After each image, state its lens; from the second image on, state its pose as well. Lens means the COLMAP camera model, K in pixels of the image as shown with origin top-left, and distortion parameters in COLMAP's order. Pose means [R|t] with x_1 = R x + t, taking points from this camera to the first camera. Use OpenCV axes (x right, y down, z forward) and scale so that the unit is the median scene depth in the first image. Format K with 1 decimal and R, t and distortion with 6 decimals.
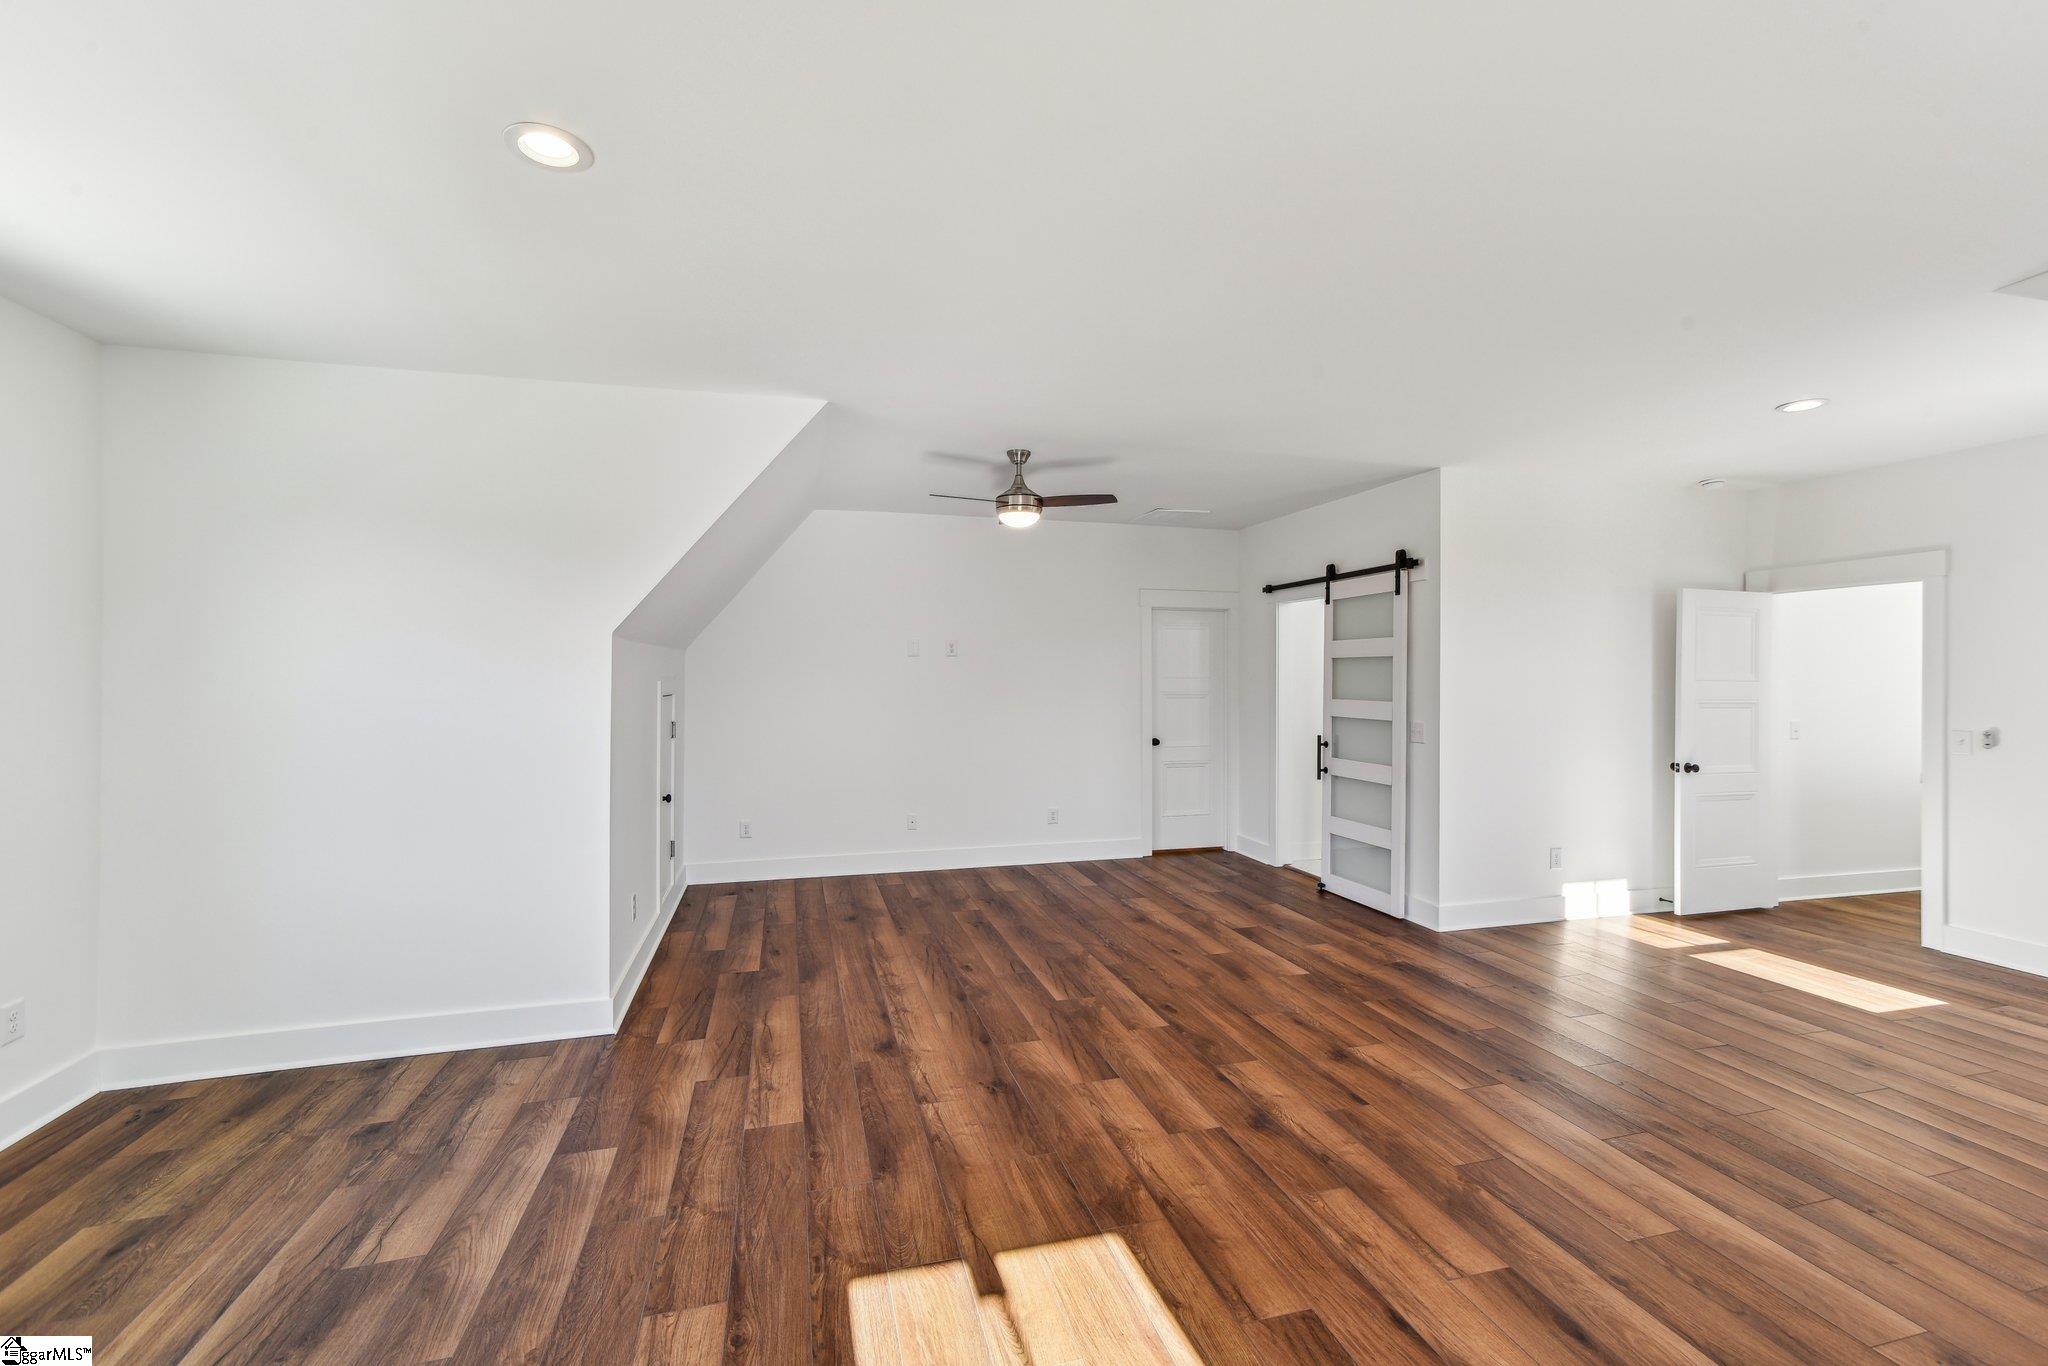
lens RADIAL K [[876.6, 0, 1033.7], [0, 876.6, 668.5], [0, 0, 1]] dist [-0.014486, 0.013406]
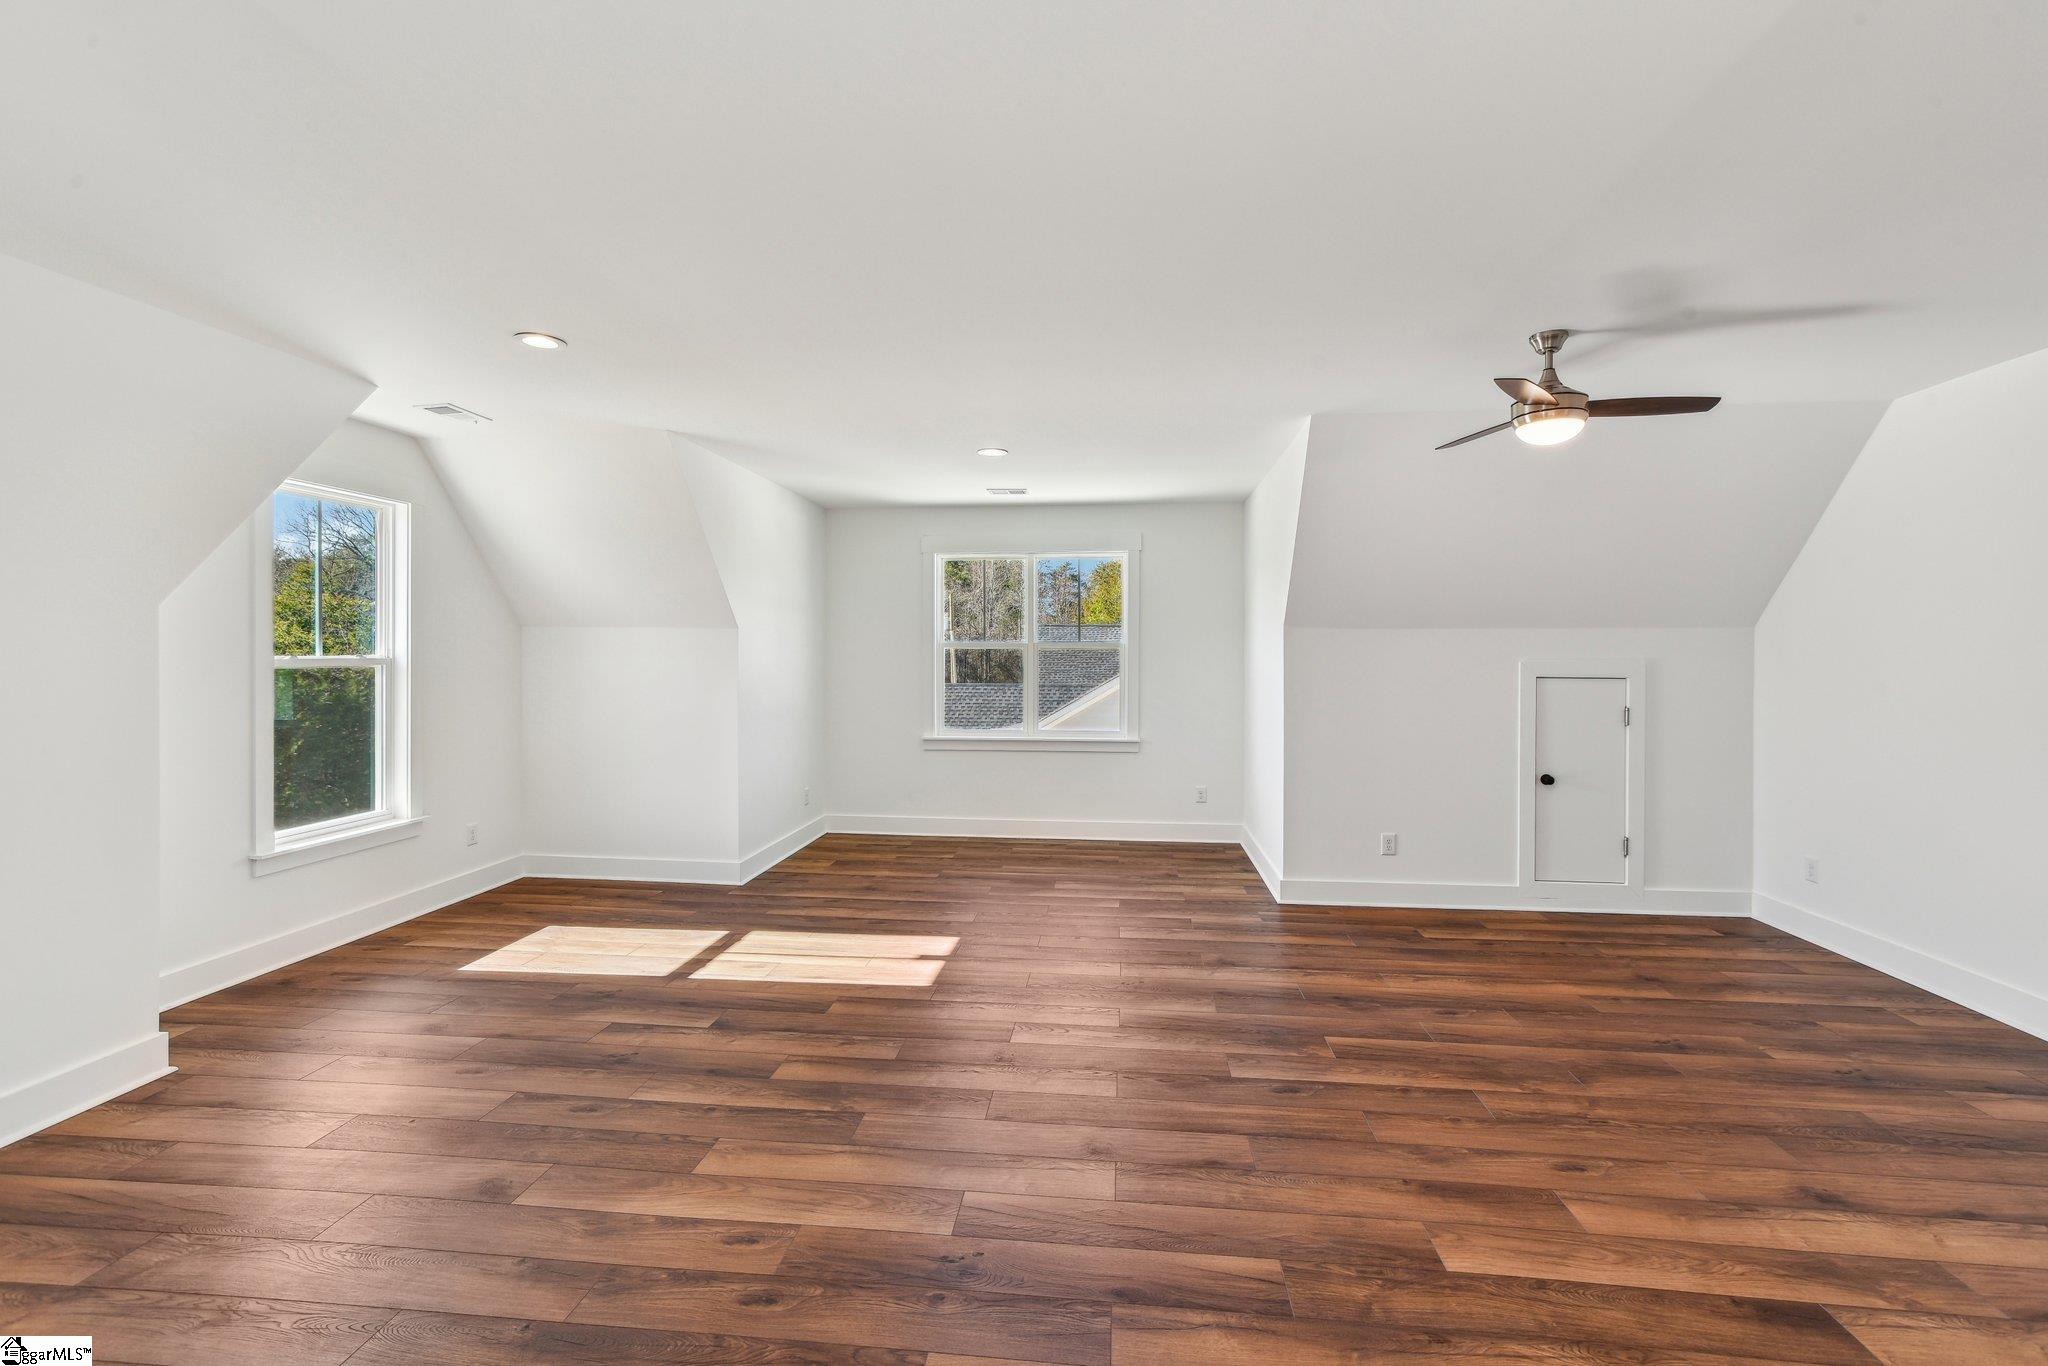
lens RADIAL K [[870.0, 0, 1029.2], [0, 870.0, 664.1], [0, 0, 1]] dist [-0.018688, 0.014128]
pose [[-0.369815, 0.007875, -0.929072, 0.828877], [0.003684, 0.999969, 0.007009, 0.006202], [0.929098, -0.000830, -0.369832, 0.940620]]
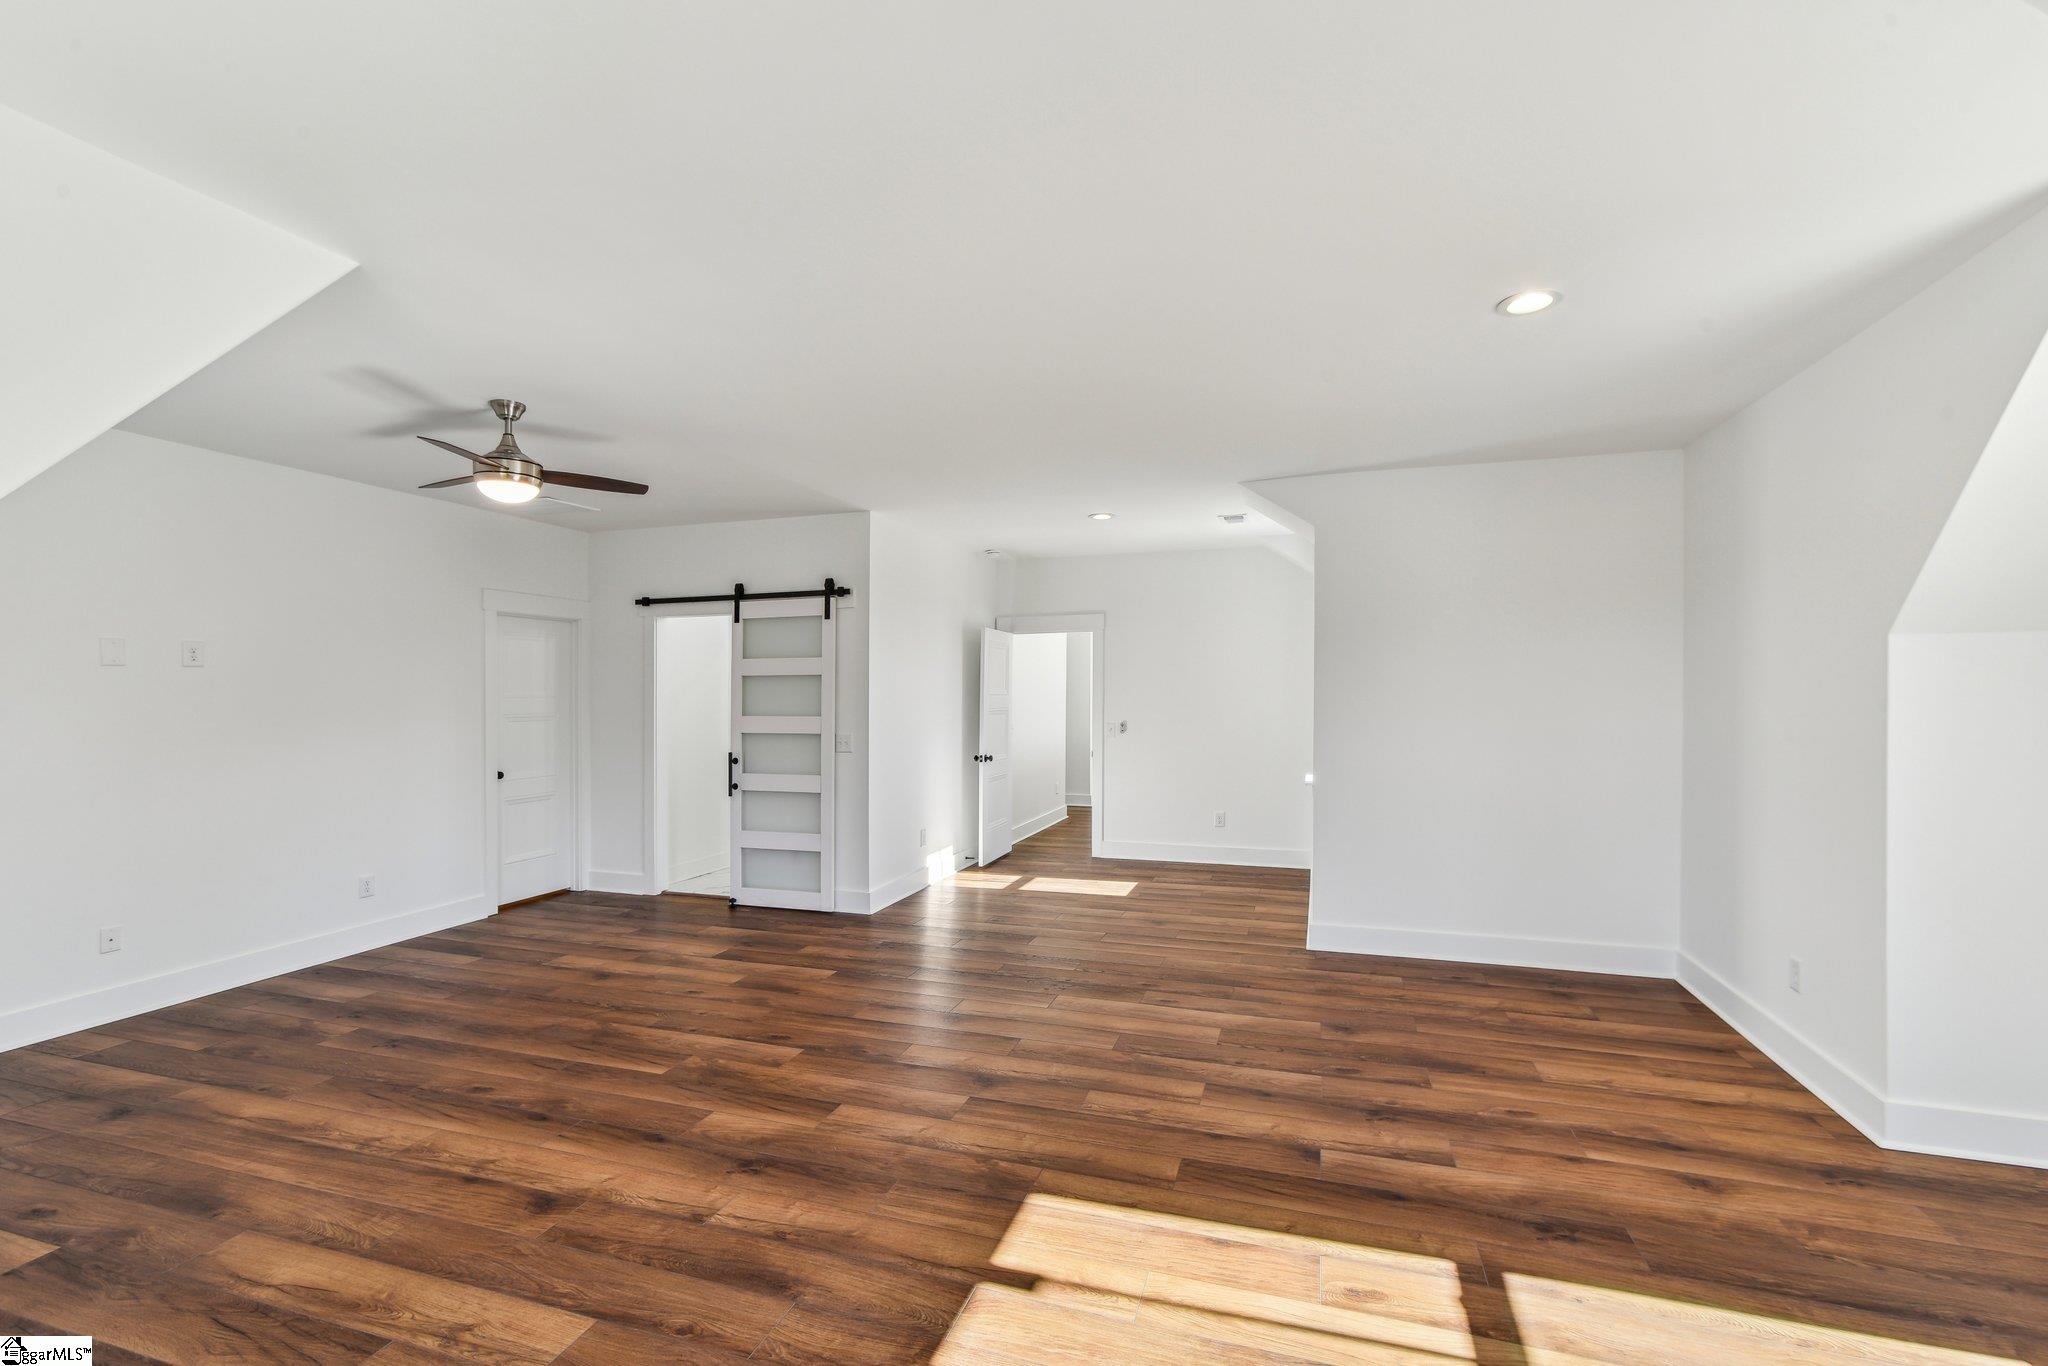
lens RADIAL K [[878.3, 0, 1030.7], [0, 878.3, 693.8], [0, 0, 1]] dist [-0.017477, 0.014900]
pose [[0.557414, -0.006506, 0.830209, -0.429391], [0.000575, 0.999972, 0.007450, 0.002288], [-0.830234, -0.003676, 0.557403, 0.204268]]
